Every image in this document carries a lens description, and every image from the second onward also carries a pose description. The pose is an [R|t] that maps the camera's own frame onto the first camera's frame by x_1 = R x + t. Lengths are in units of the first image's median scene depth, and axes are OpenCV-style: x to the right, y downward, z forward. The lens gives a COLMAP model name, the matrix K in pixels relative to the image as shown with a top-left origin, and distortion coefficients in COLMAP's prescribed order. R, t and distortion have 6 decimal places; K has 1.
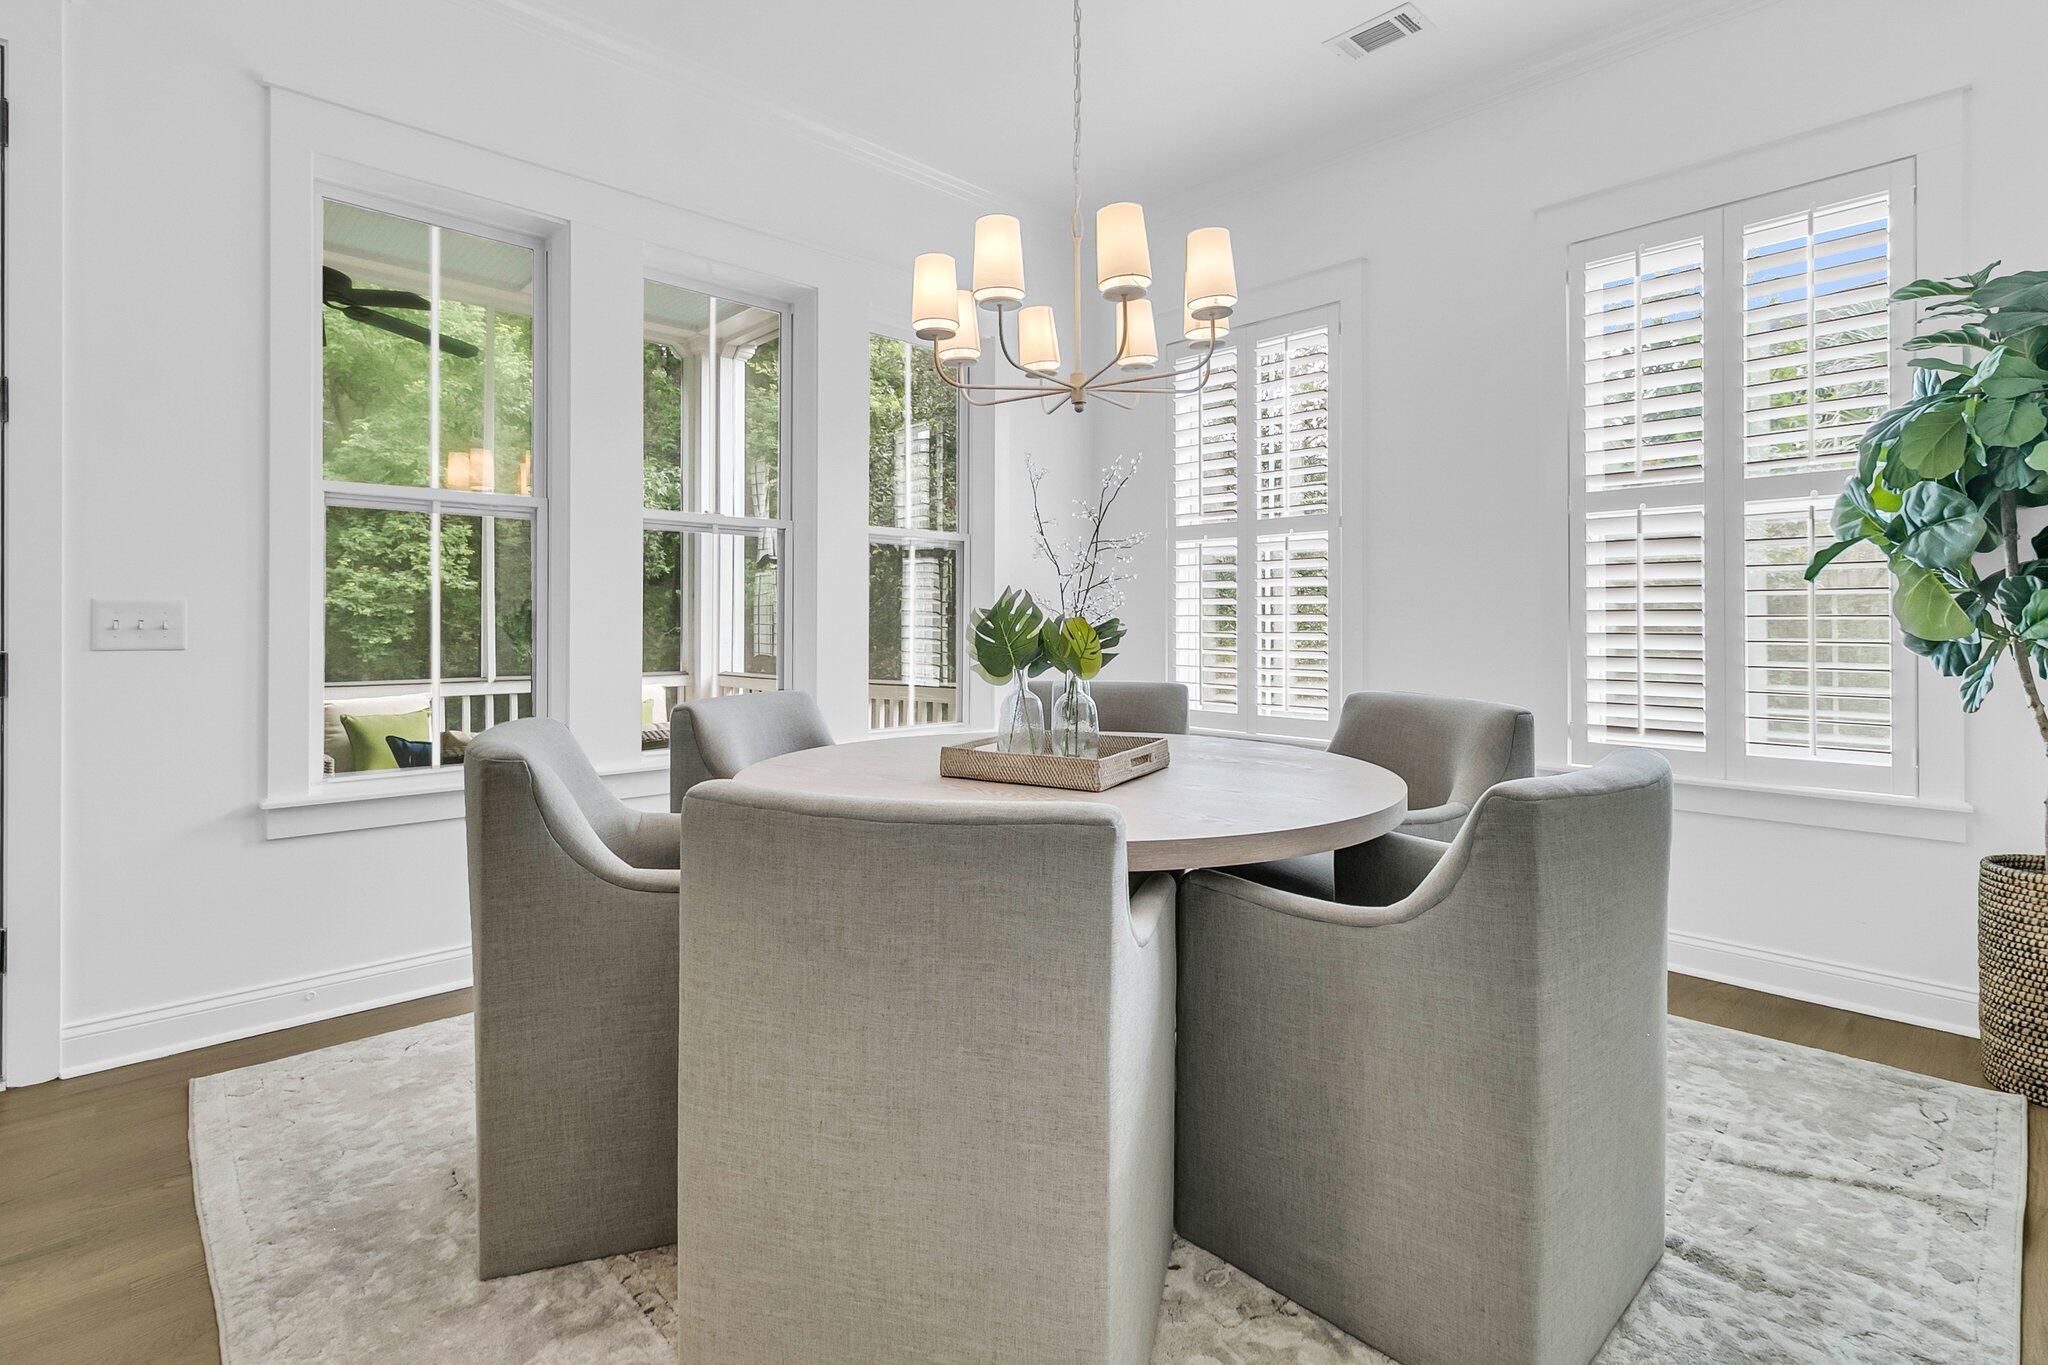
lens RADIAL K [[980.5, 0, 1029.8], [0, 980.5, 575.7], [0, 0, 1]] dist [-0.001059, -0.000025]
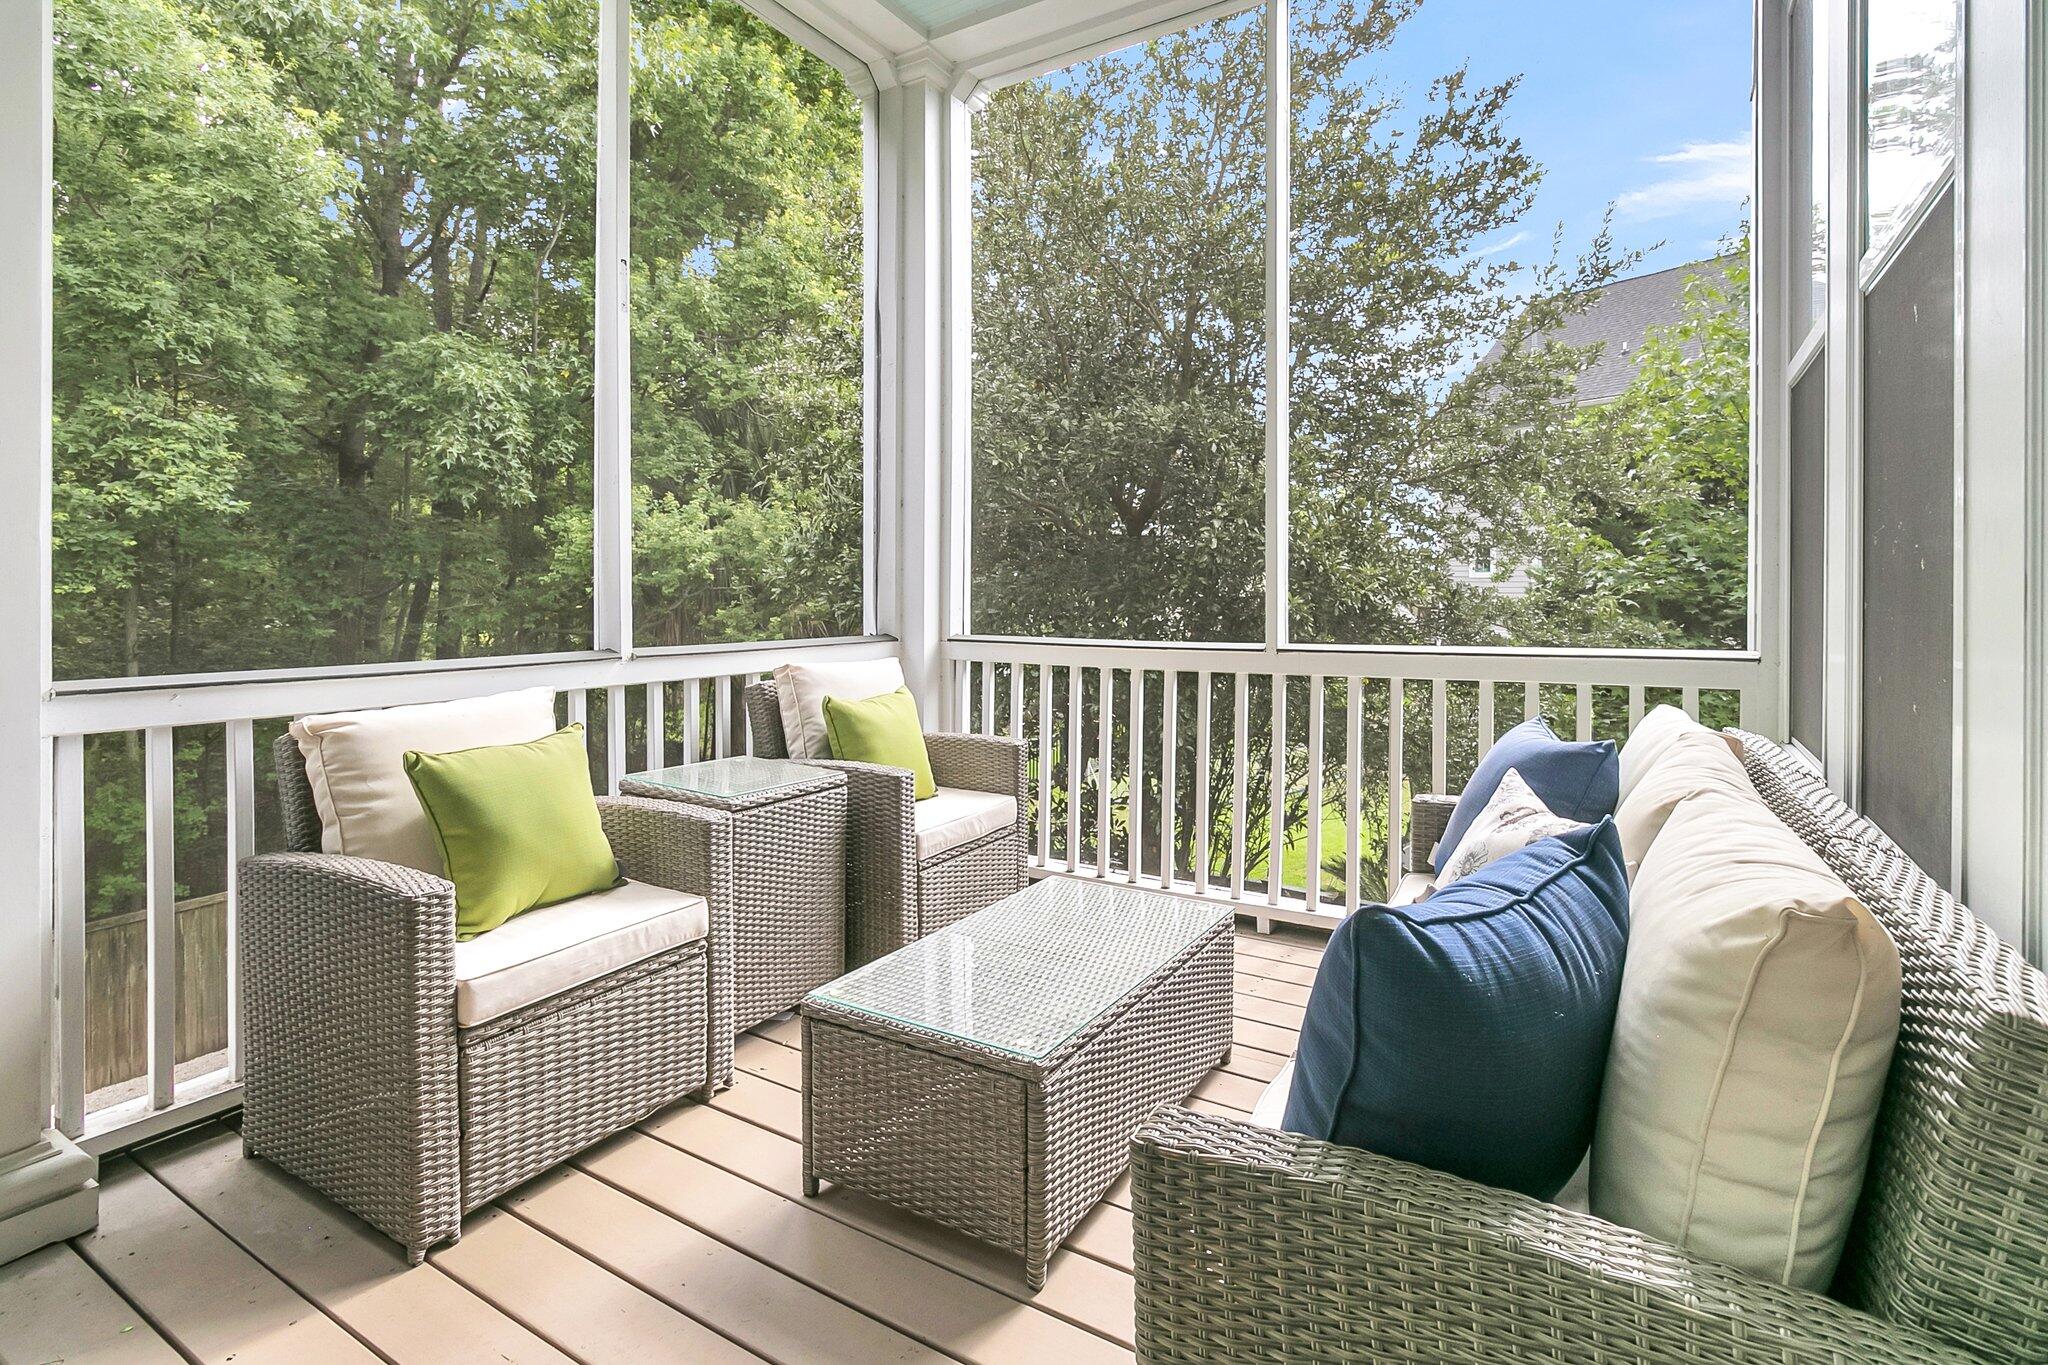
lens RADIAL K [[980.5, 0, 1029.8], [0, 980.5, 575.7], [0, 0, 1]] dist [-0.001059, -0.000025]
pose [[0.966233, 0.003936, 0.257638, -0.233330], [-0.016093, 0.998853, 0.045094, 0.019546], [-0.257165, -0.047718, 0.965189, 0.228757]]
